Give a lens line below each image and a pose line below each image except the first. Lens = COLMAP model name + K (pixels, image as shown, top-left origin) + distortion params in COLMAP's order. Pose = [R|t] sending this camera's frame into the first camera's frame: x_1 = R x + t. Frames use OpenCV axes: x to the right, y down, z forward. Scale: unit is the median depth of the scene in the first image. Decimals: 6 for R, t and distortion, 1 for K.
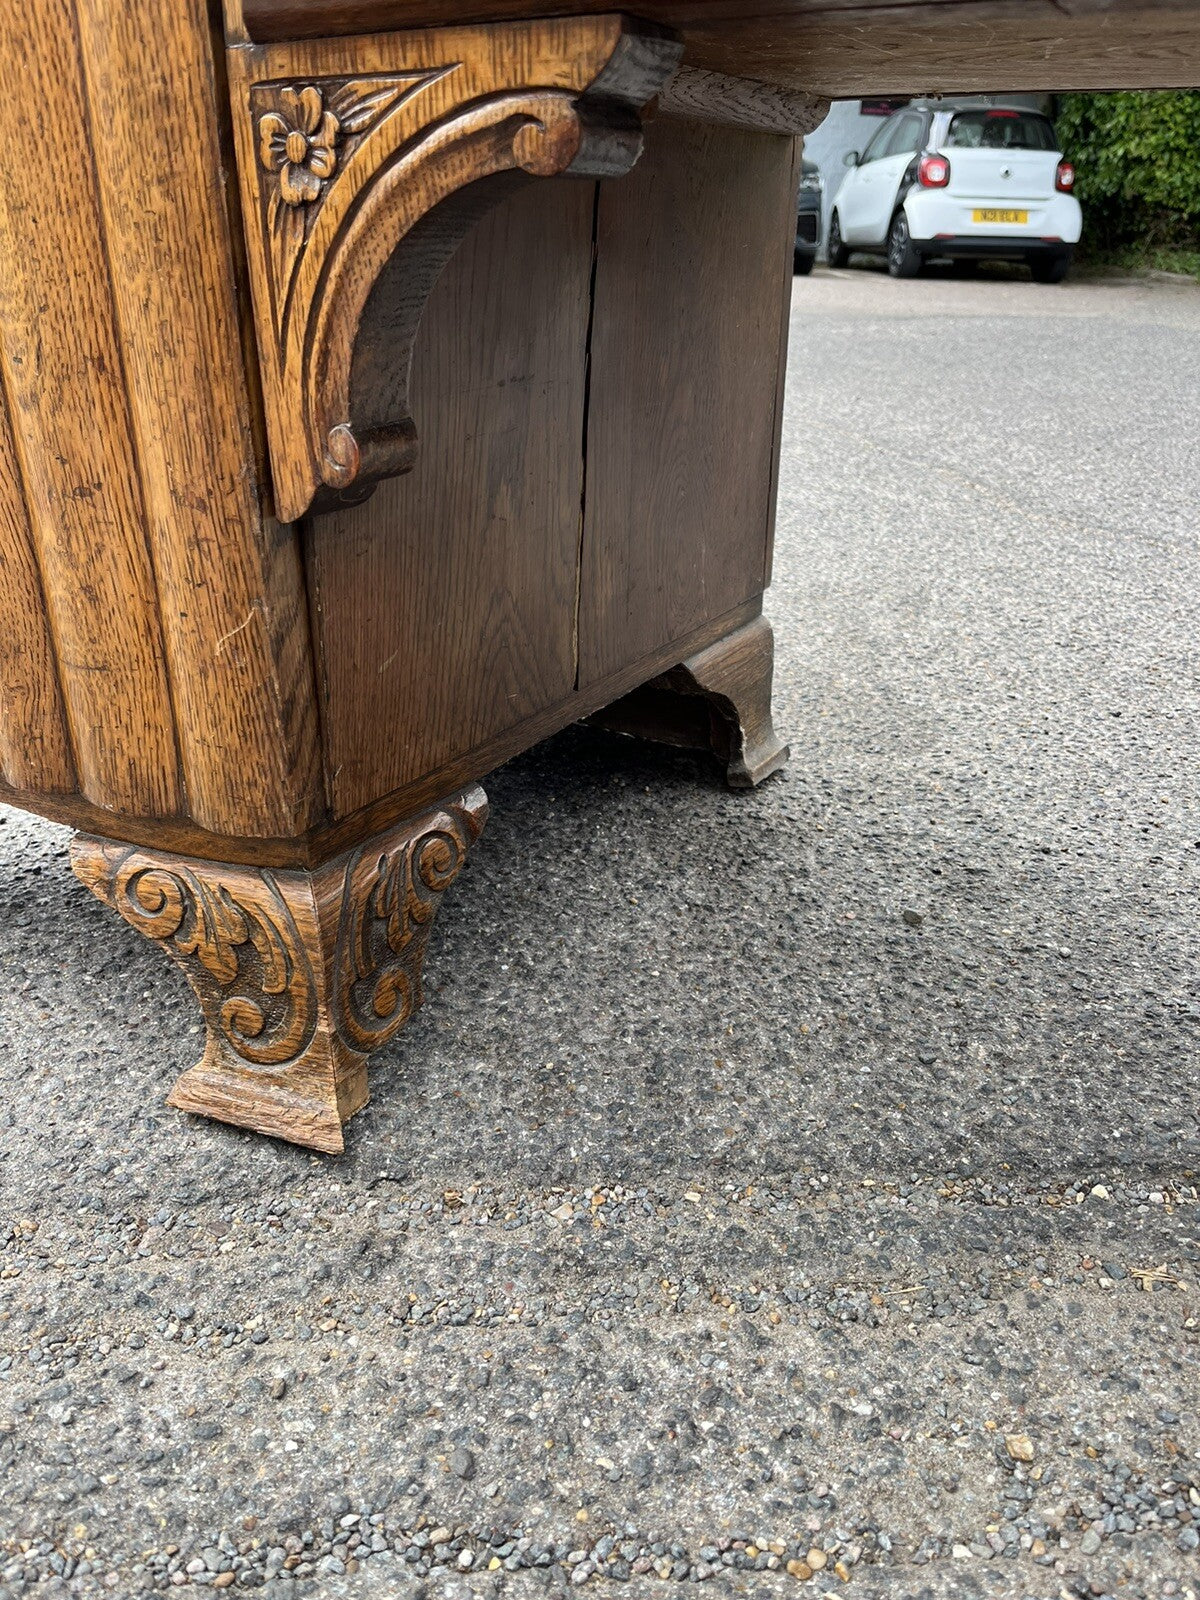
lens RADIAL K [[1223.4, 0, 604.2], [0, 1223.4, 796.8], [0, 0, 1]] dist [0.062343, -0.100581]
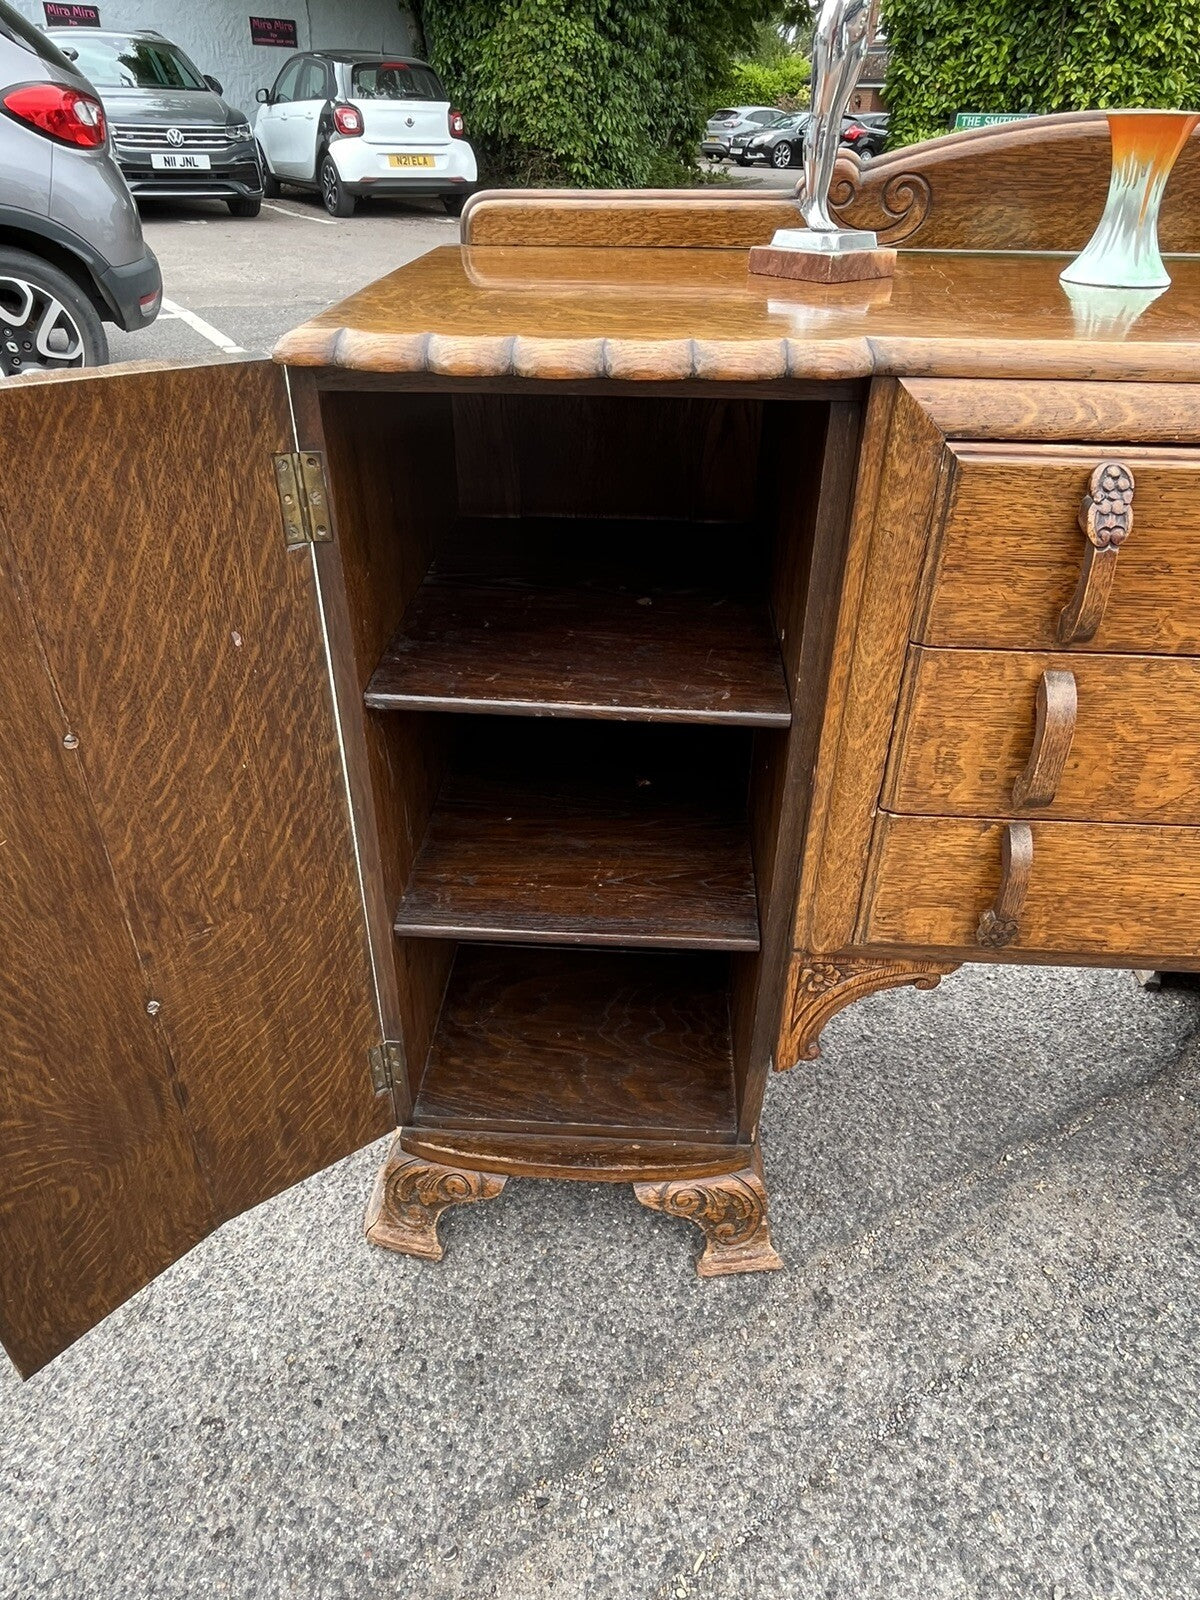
lens RADIAL K [[1041.8, 0, 608.0], [0, 1041.8, 784.7], [0, 0, 1]] dist [-0.003340, -0.001684]
pose [[0.884365, -0.253458, 0.391991, -1.080200], [0.189234, 0.962315, 0.195297, -1.094898], [-0.426718, -0.098536, 0.899001, -0.617732]]
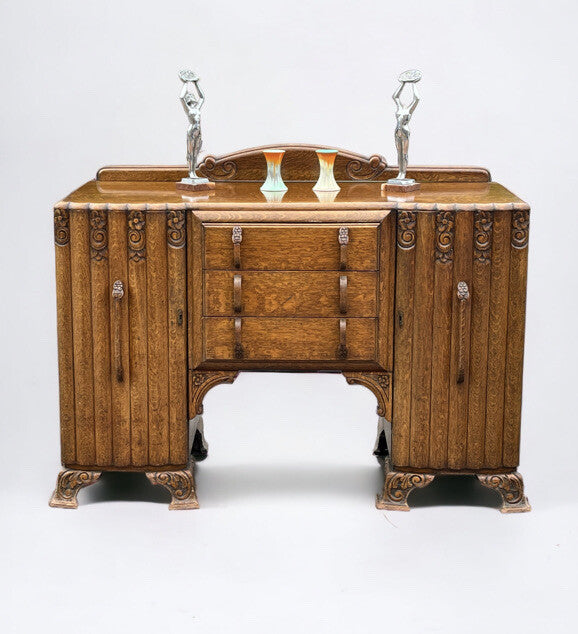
lens RADIAL K [[1135.3, 0, 274.5], [0, 1135.3, 265.2], [0, 0, 1]] dist [0.142358, 0.000000]
pose [[0.867425, -0.105944, 0.486158, -2.783746], [0.209717, 0.963887, -0.164135, 0.115606], [-0.451213, 0.244331, 0.858318, -4.950741]]
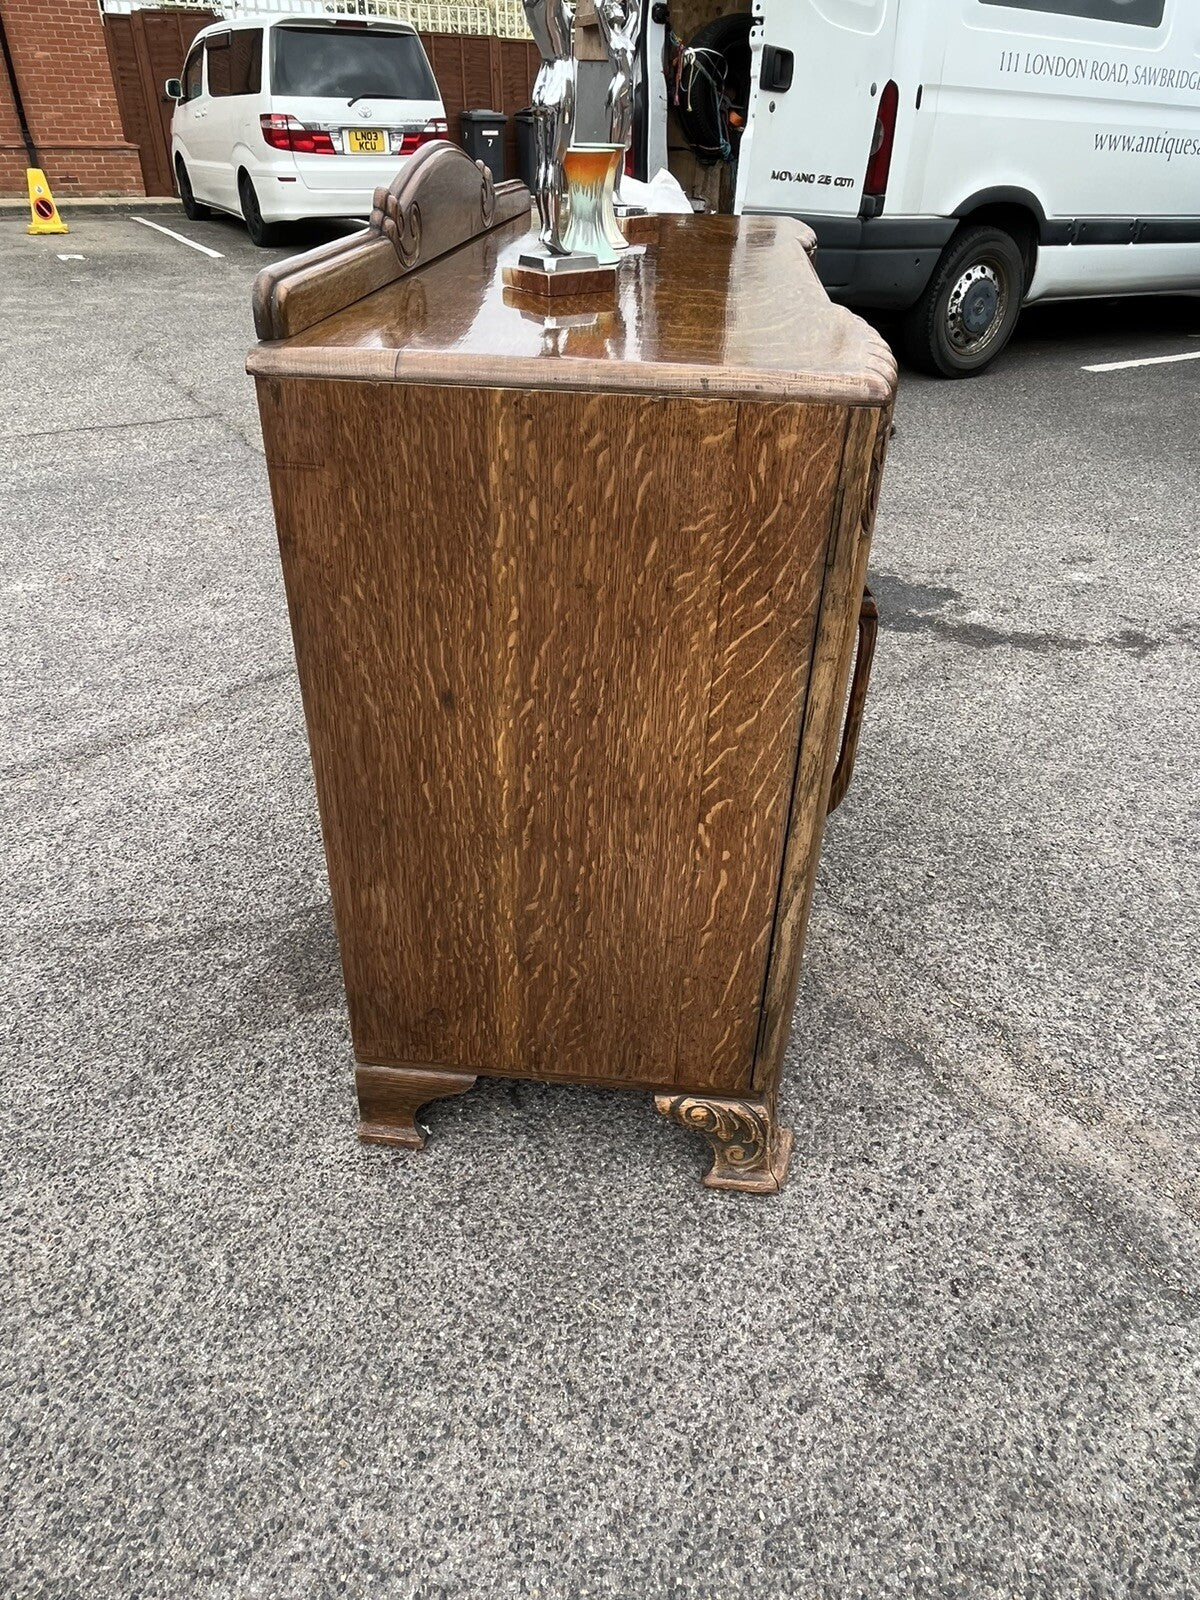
lens RADIAL K [[1041.8, 0, 605.1], [0, 1041.8, 793.9], [0, 0, 1]] dist [-0.003340, -0.001684]
pose [[-0.429128, -0.515323, 0.741816, -2.018637], [0.347615, 0.663801, 0.662218, -2.151889], [-0.833674, 0.542043, -0.105721, 1.472988]]
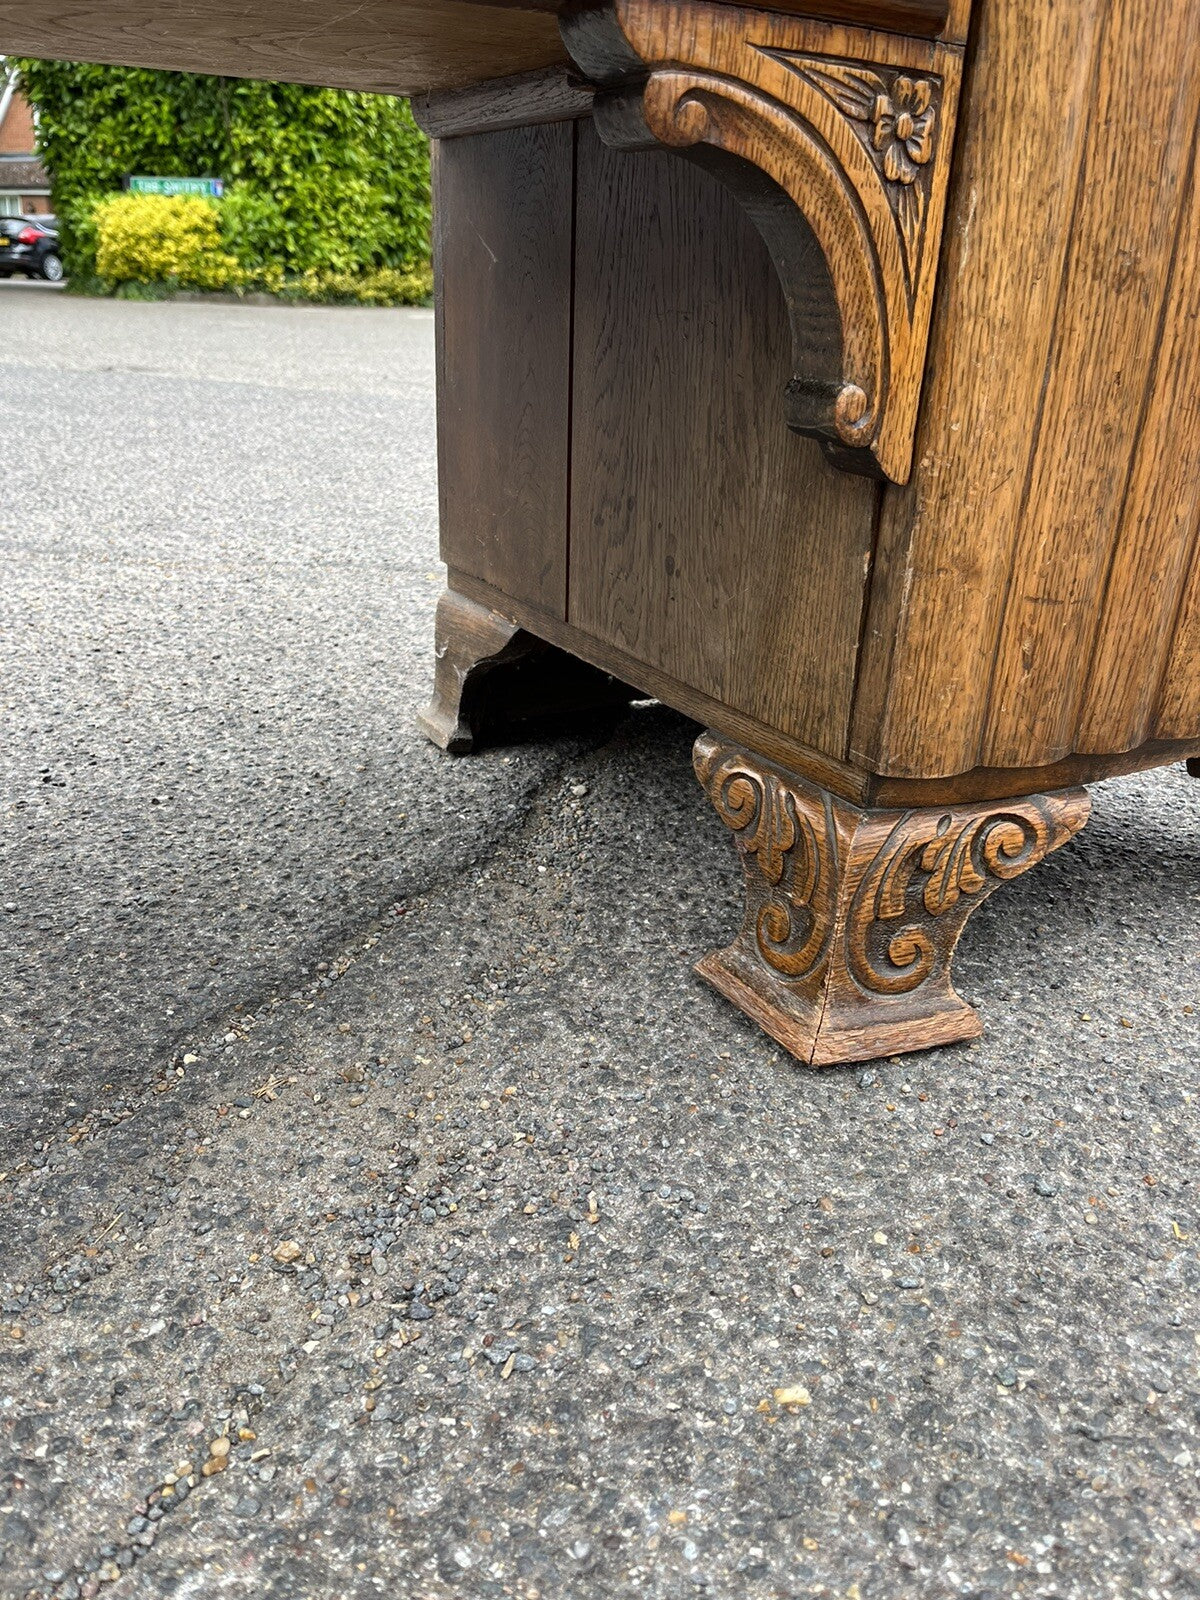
lens RADIAL K [[1223.4, 0, 603.4], [0, 1223.4, 800.5], [0, 0, 1]] dist [0.062343, -0.100581]
pose [[0.477037, -0.338457, 0.811100, -0.233085], [0.333396, 0.923584, 0.189313, 0.022222], [-0.813193, 0.180108, 0.553424, 0.052268]]
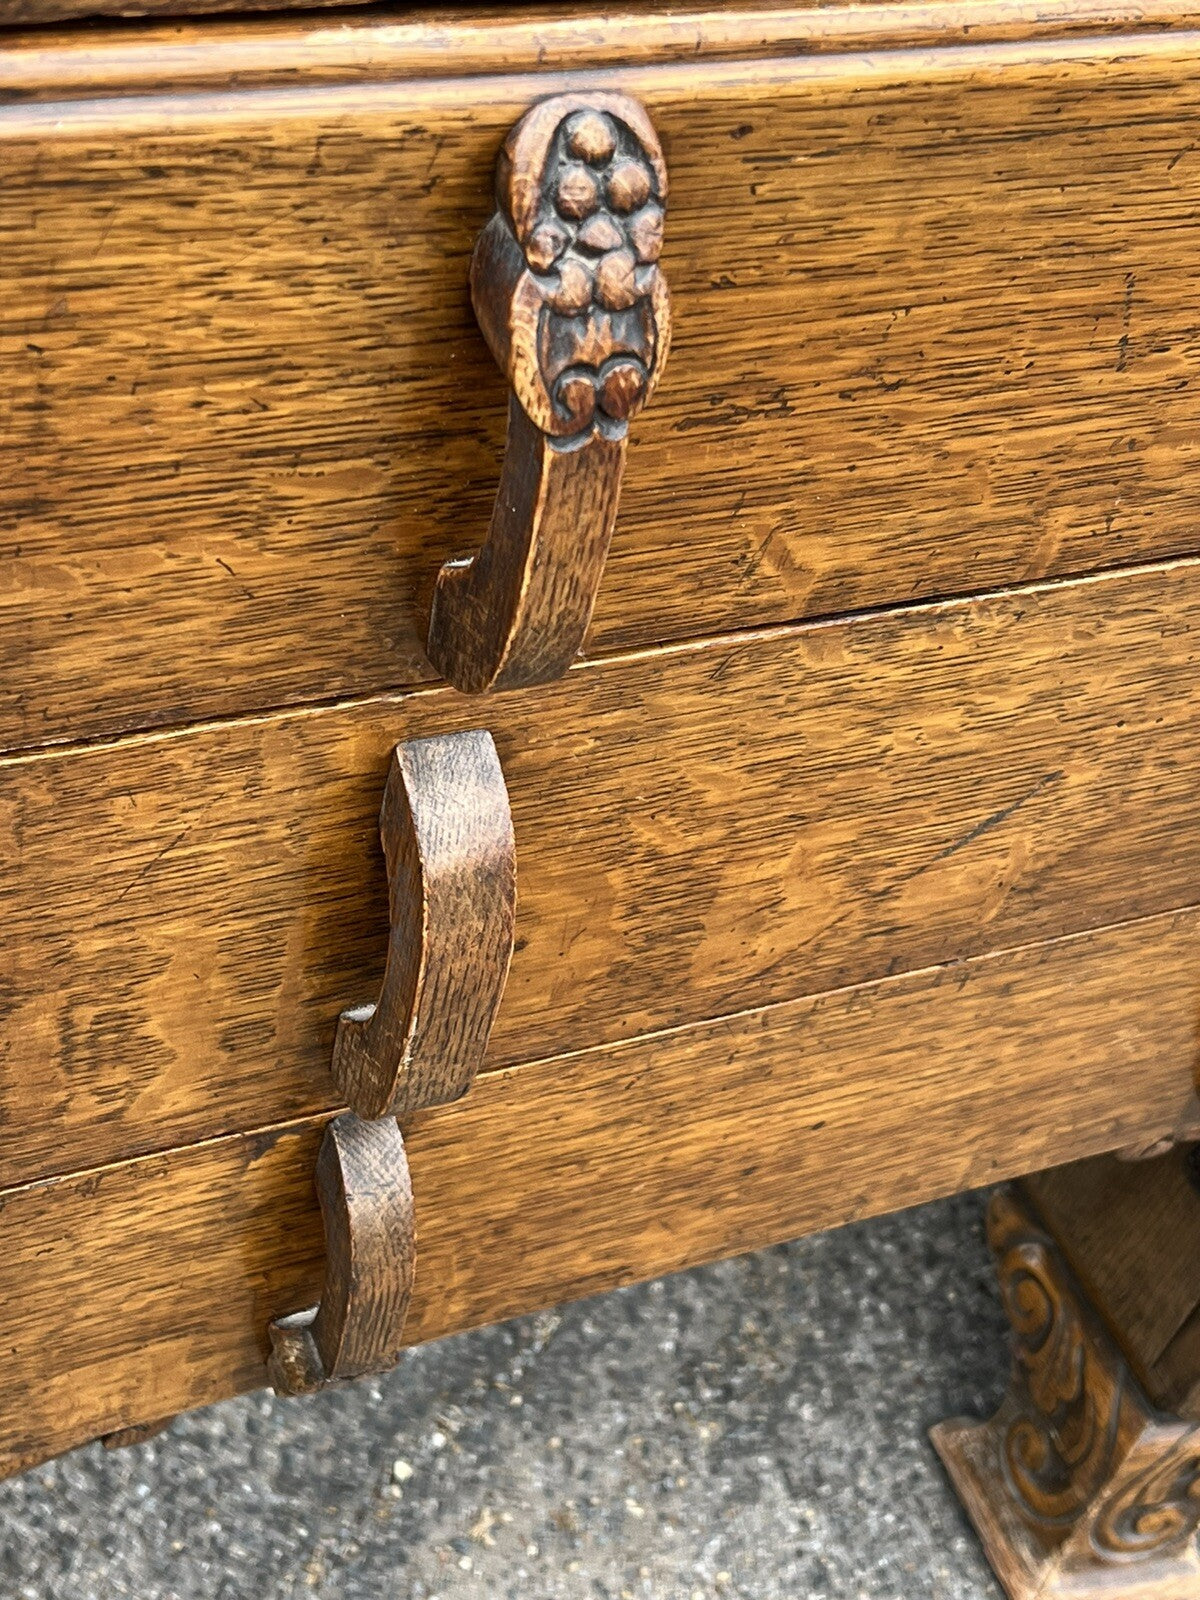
lens RADIAL K [[2513.4, 0, 582.2], [0, 2513.4, 775.3], [0, 0, 1]] dist [0.065694, 0.000000]
pose [[0.574526, -0.526469, 0.626698, -0.554410], [0.151763, 0.820923, 0.550502, -1.336836], [-0.804293, -0.221169, 0.551540, -0.190615]]
